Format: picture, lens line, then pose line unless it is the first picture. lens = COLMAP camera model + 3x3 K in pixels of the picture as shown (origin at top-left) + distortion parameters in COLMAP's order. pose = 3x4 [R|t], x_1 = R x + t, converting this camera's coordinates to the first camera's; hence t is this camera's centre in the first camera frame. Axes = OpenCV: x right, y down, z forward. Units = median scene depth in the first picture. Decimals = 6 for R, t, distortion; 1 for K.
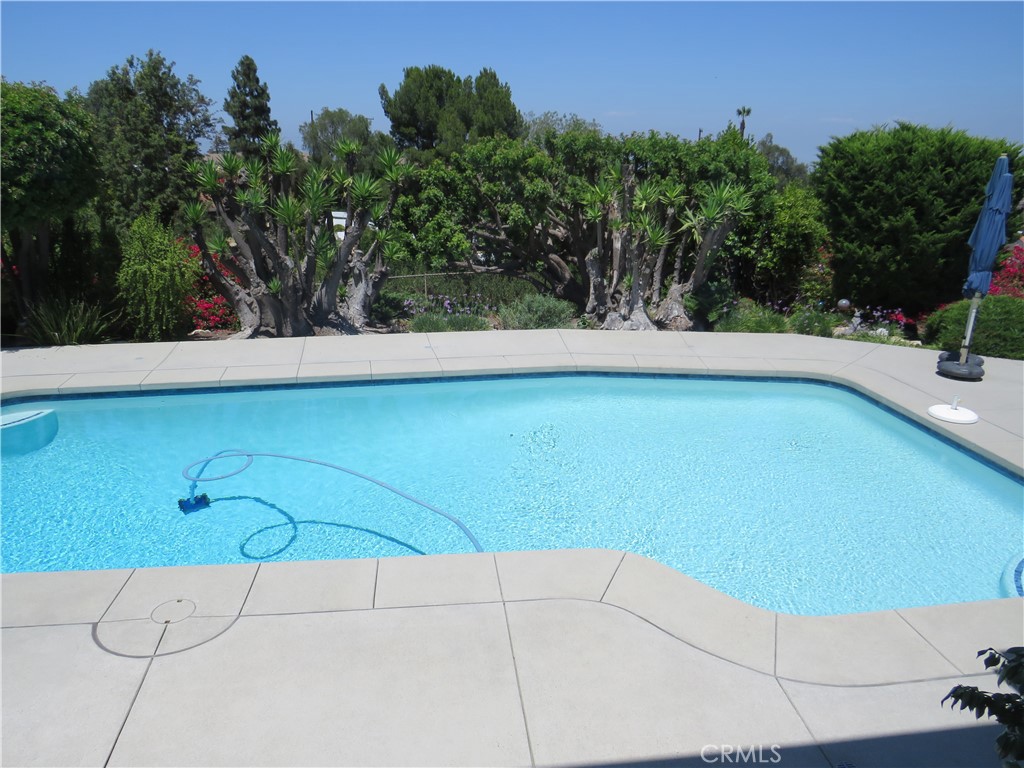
lens RADIAL K [[730.4, 0, 513.0], [0, 730.4, 375.2], [0, 0, 1]] dist [-0.020788, 0.012785]
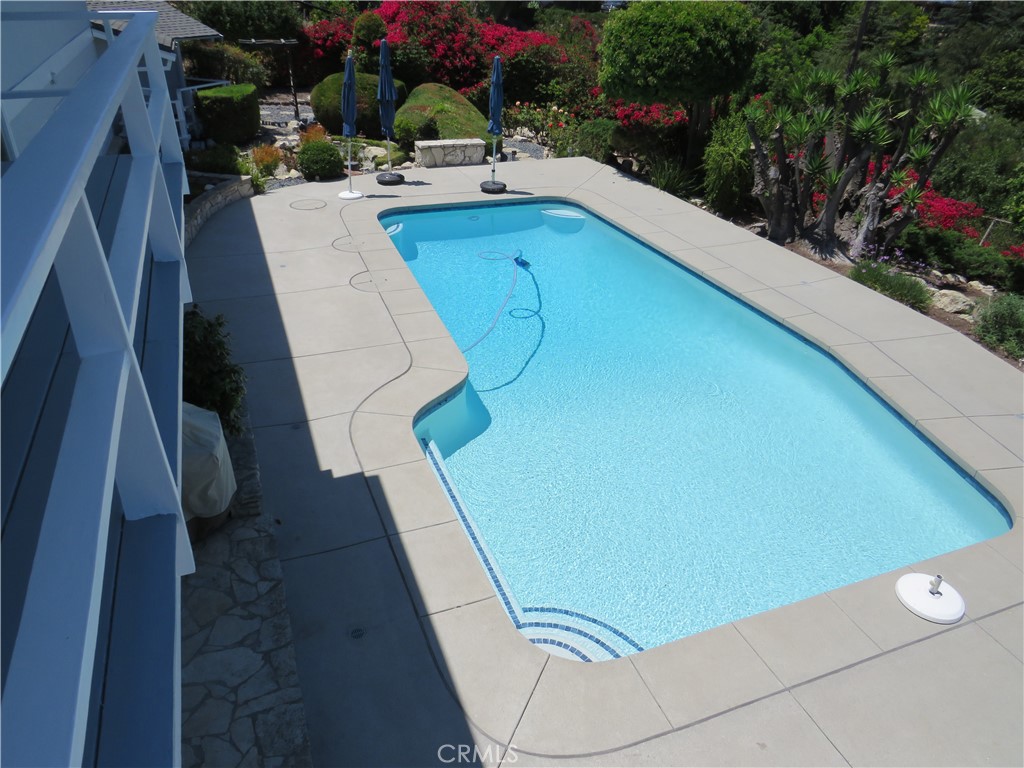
lens RADIAL K [[730.4, 0, 507.7], [0, 730.4, 386.5], [0, 0, 1]] dist [-0.020788, 0.012785]
pose [[0.228002, 0.492950, -0.839652, 0.694864], [-0.322140, 0.851991, 0.412719, -0.193102], [0.918826, 0.176385, 0.353055, 0.236542]]
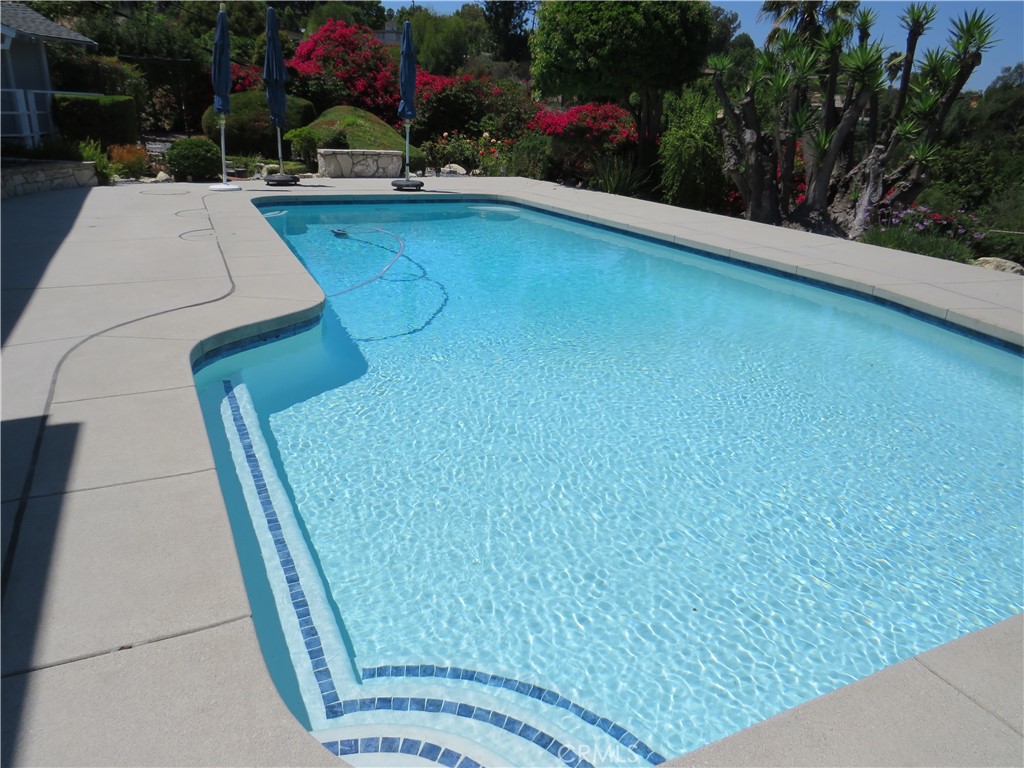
lens RADIAL K [[730.4, 0, 508.4], [0, 730.4, 376.6], [0, 0, 1]] dist [-0.020788, 0.012785]
pose [[0.297031, 0.327279, -0.897029, 0.510904], [-0.320073, 0.919204, 0.229385, 0.014355], [0.899625, 0.218980, 0.377786, 0.399629]]
